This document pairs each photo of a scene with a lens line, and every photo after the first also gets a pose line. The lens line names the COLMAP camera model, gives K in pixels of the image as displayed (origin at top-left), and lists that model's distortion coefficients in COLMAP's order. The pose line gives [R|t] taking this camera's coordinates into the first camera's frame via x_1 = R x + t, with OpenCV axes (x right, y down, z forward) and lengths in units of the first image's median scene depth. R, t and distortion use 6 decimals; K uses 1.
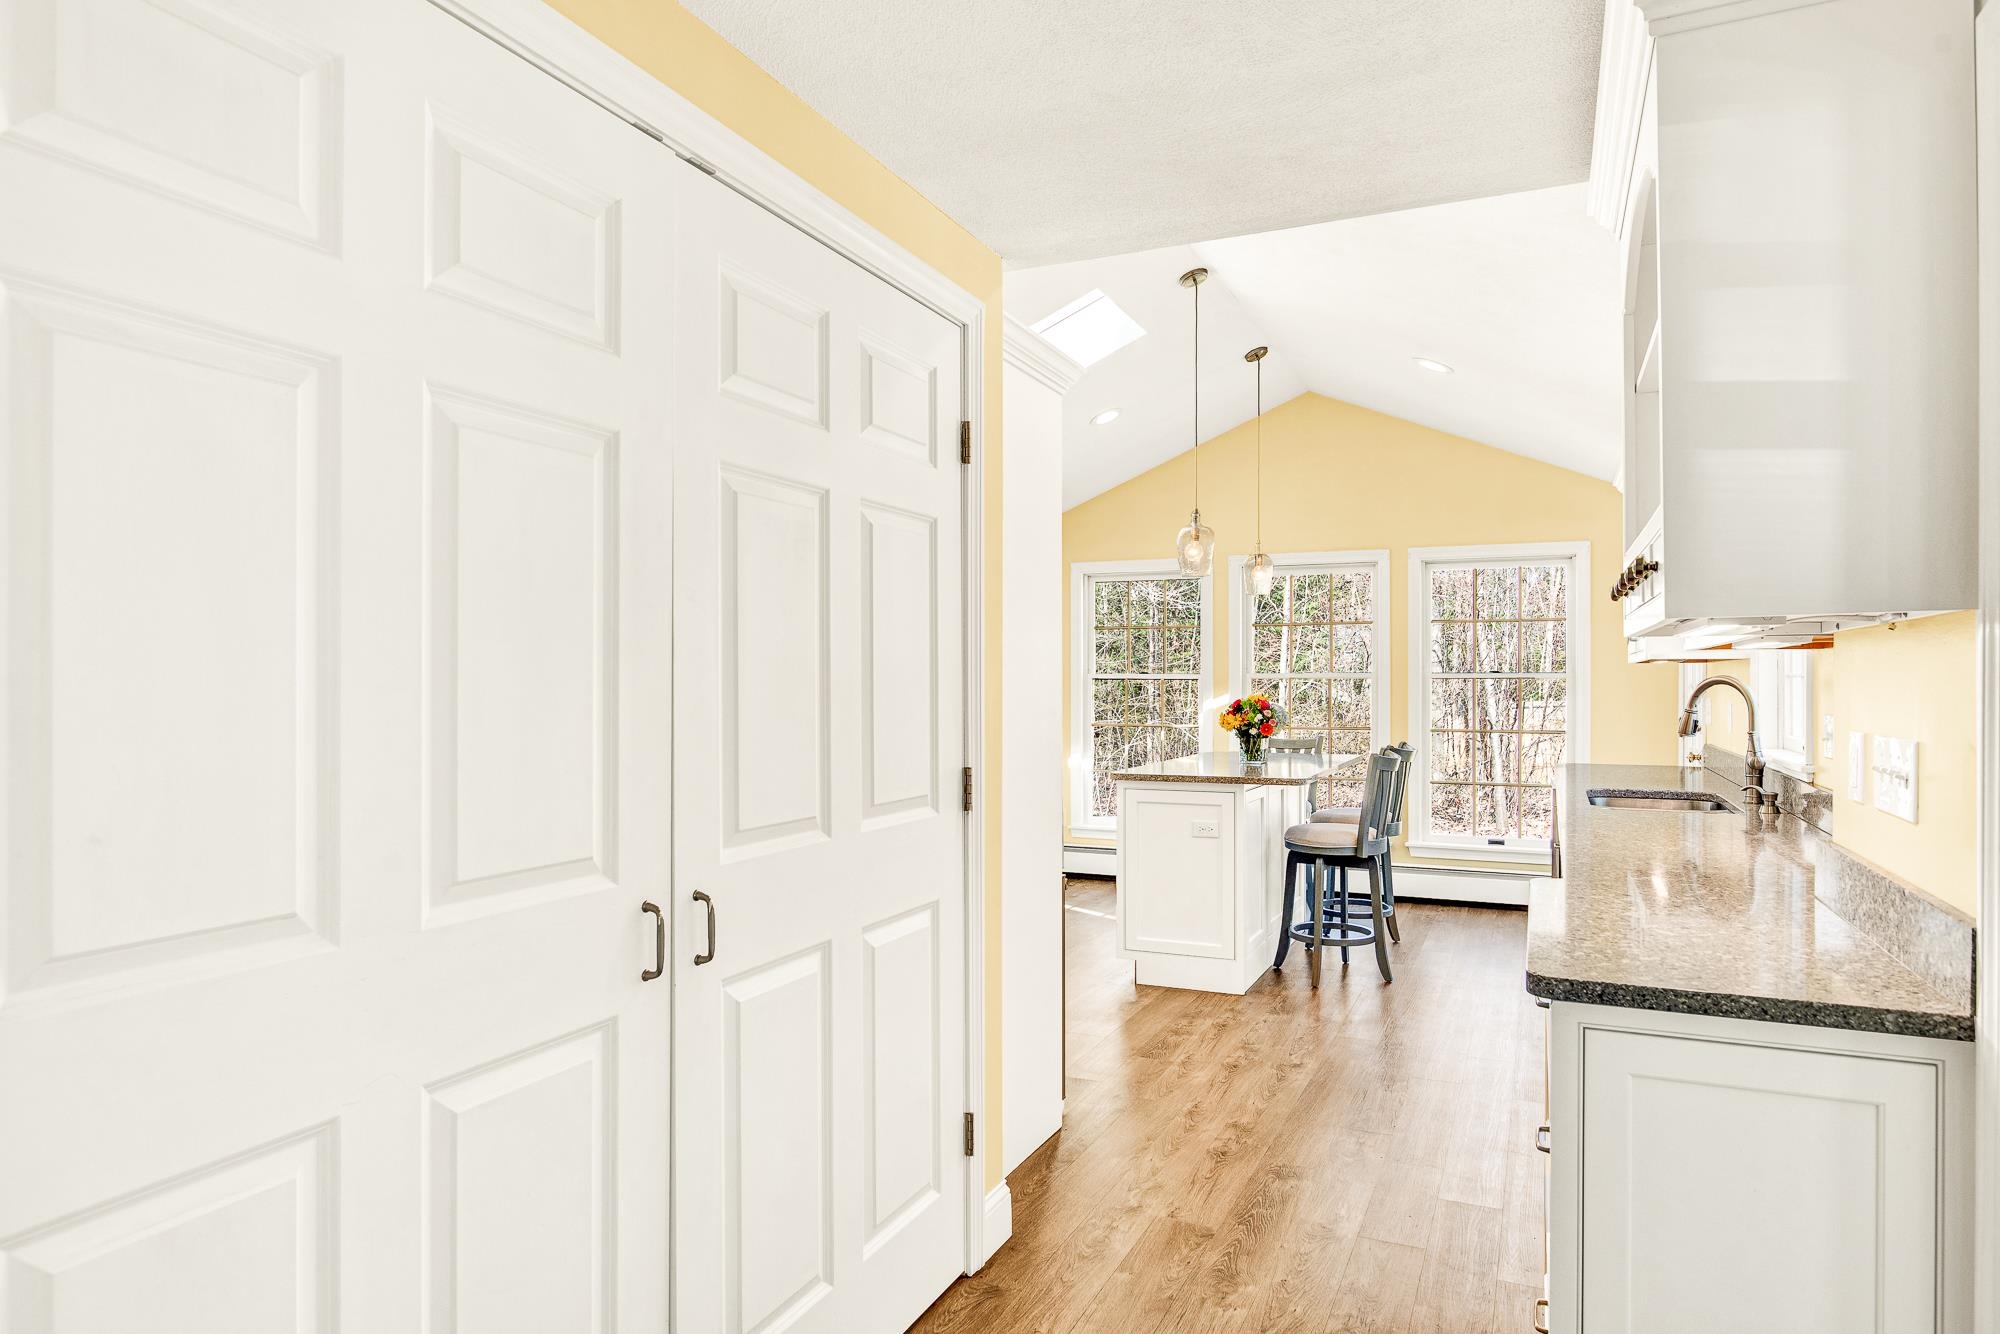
lens RADIAL K [[1187.6, 0, 997.9], [0, 1187.6, 667.8], [0, 0, 1]] dist [0.005283, -0.000102]
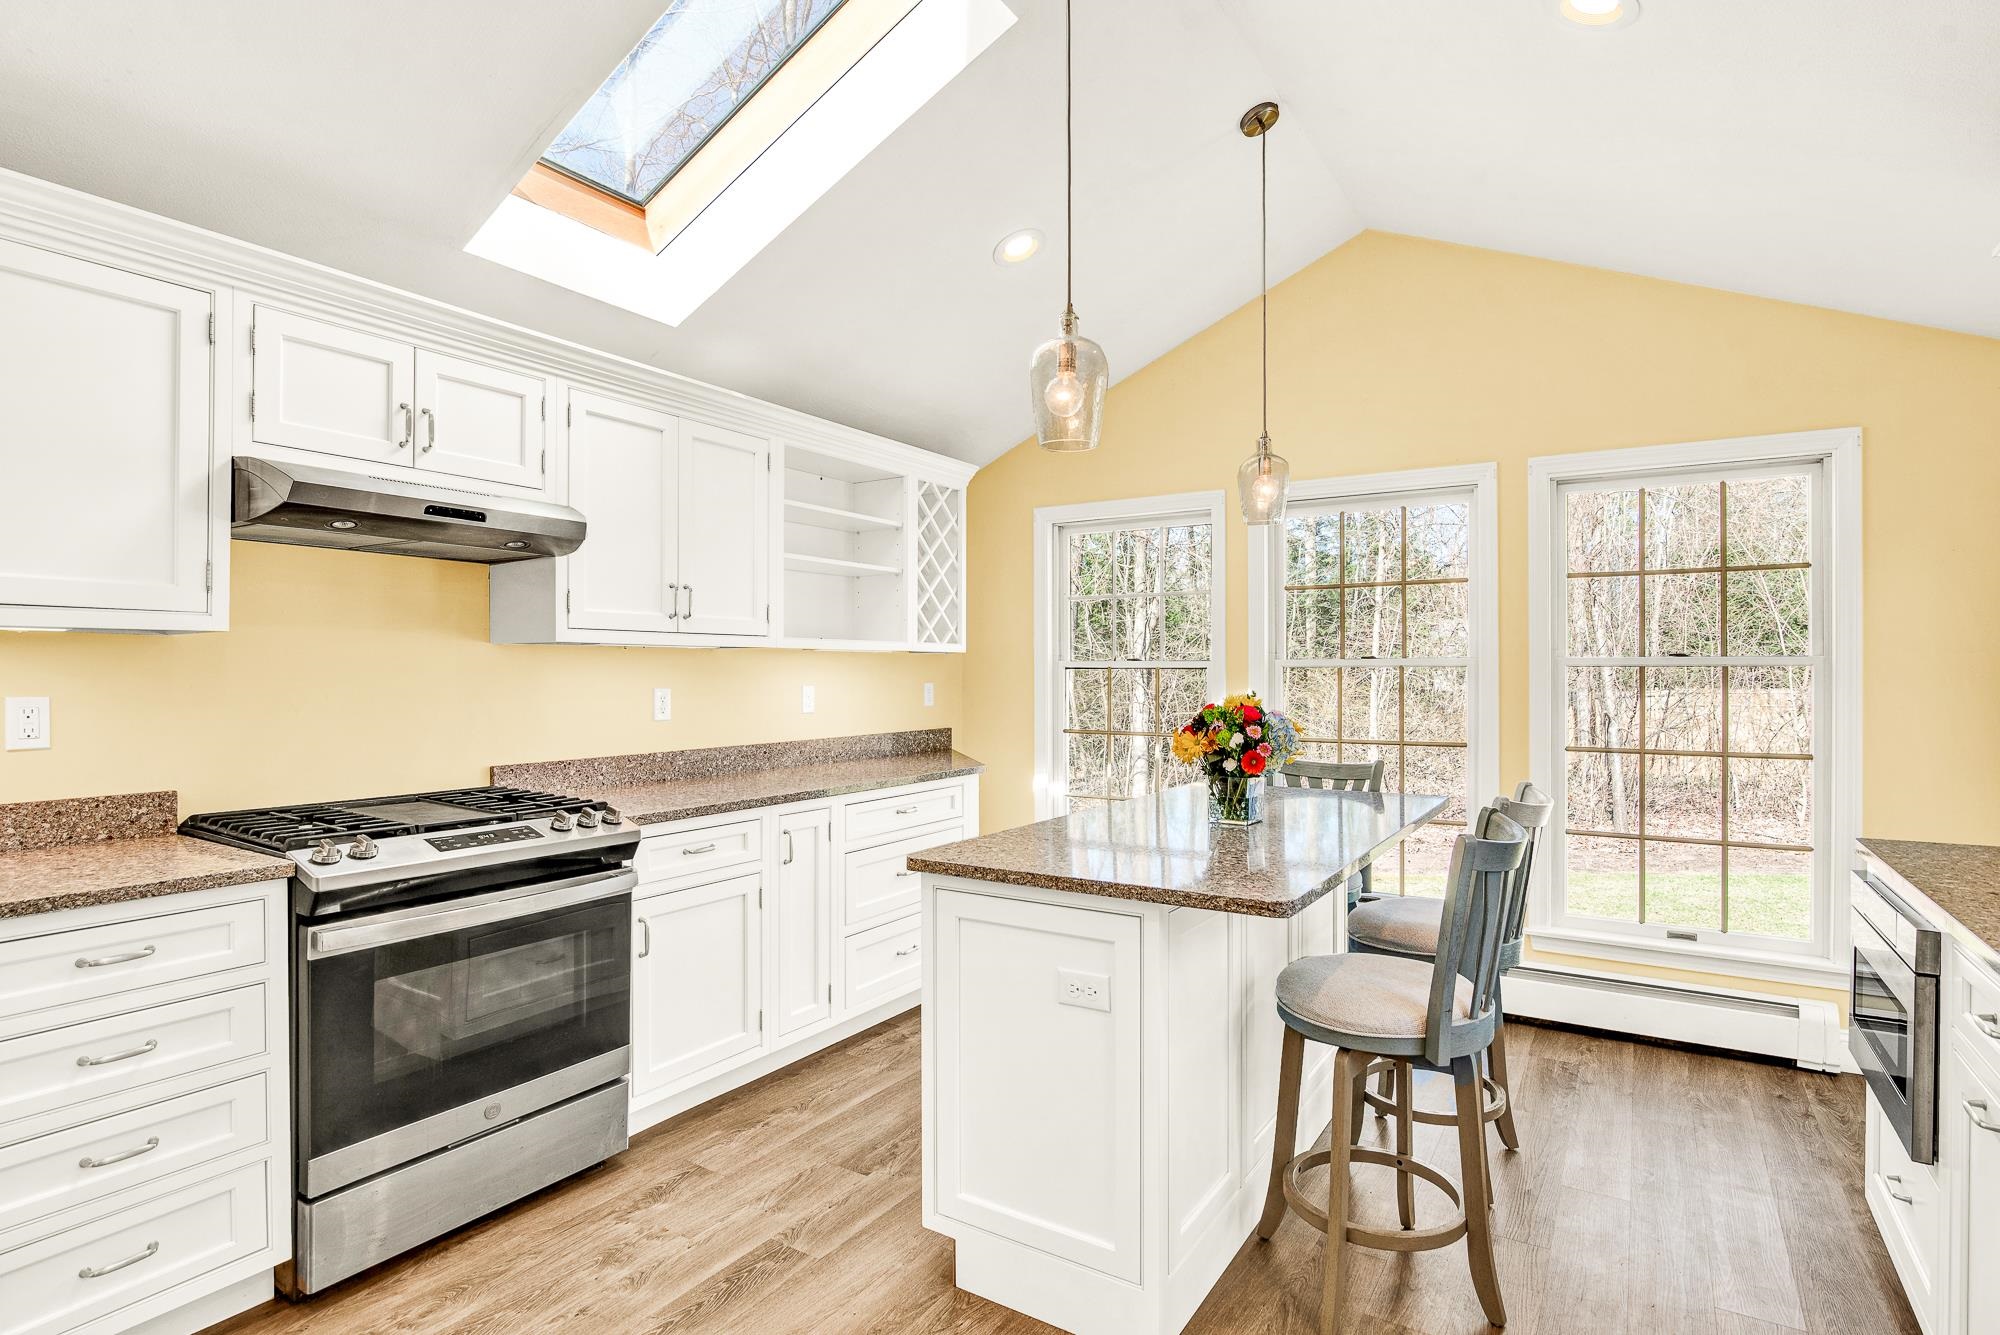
lens RADIAL K [[1013.8, 0, 1004.2], [0, 1013.8, 662.5], [0, 0, 1]] dist [-0.018931, 0.000368]
pose [[0.991126, -0.003437, -0.132883, 0.174527], [0.003620, 0.999993, 0.001129, 0.006986], [0.132878, -0.001600, 0.991131, 0.537879]]
